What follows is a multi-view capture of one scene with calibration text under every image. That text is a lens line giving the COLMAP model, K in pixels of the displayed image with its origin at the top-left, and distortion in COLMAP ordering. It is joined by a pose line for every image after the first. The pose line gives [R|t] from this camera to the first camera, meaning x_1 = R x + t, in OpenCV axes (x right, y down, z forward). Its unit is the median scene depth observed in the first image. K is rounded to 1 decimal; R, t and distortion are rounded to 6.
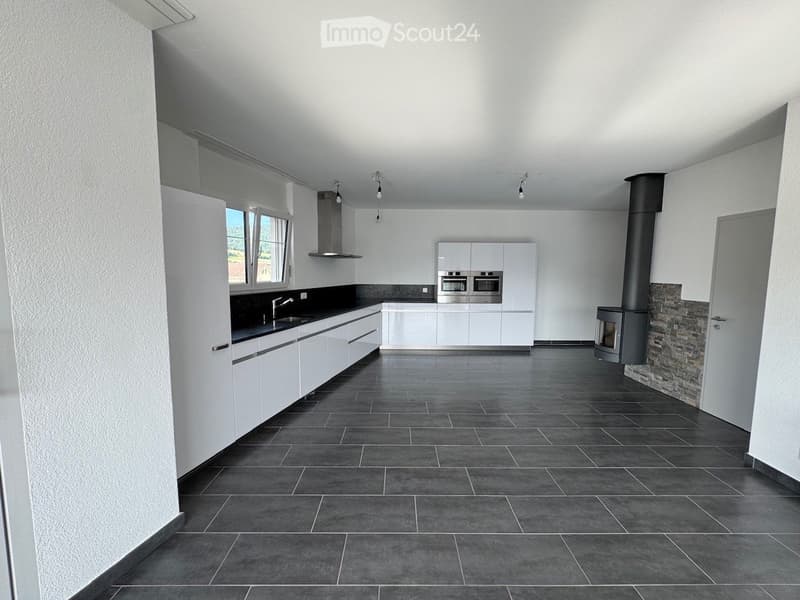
lens RADIAL K [[319.6, 0, 400.0], [0, 319.6, 300.0], [0, 0, 1]] dist [0.010798, 0.000187]
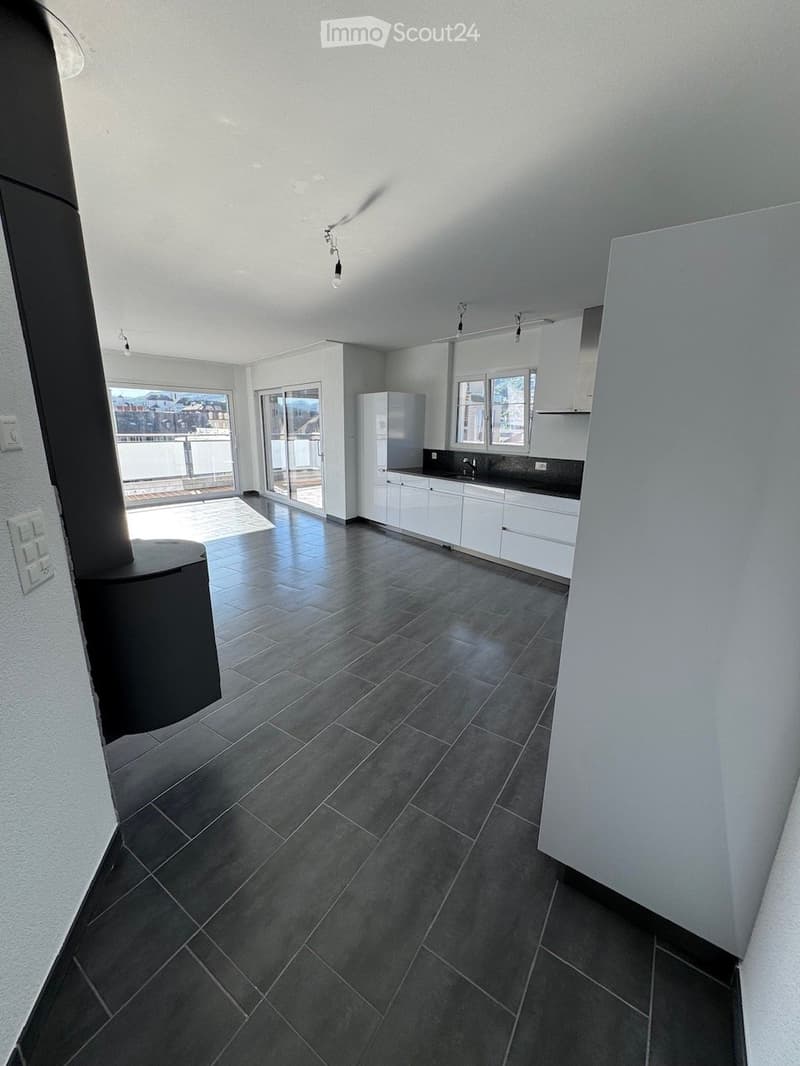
lens RADIAL K [[425.9, 0, 400.0], [0, 425.9, 533.0], [0, 0, 1]] dist [0.010798, 0.000187]
pose [[-0.559272, 0.193735, -0.806028, 0.905450], [-0.088126, 0.952905, 0.290184, -0.162569], [0.824287, 0.233324, -0.515860, 1.665524]]
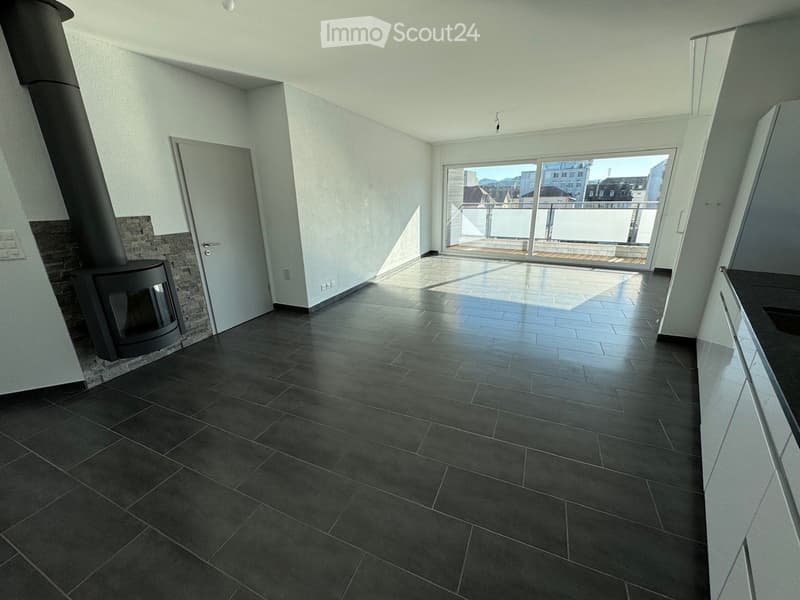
lens RADIAL K [[319.6, 0, 400.0], [0, 319.6, 300.0], [0, 0, 1]] dist [0.010798, 0.000187]
pose [[-0.911723, -0.121703, 0.392363, -0.021263], [0.045568, 0.919254, 0.391019, -0.144514], [-0.408270, 0.374380, -0.832559, 1.535331]]
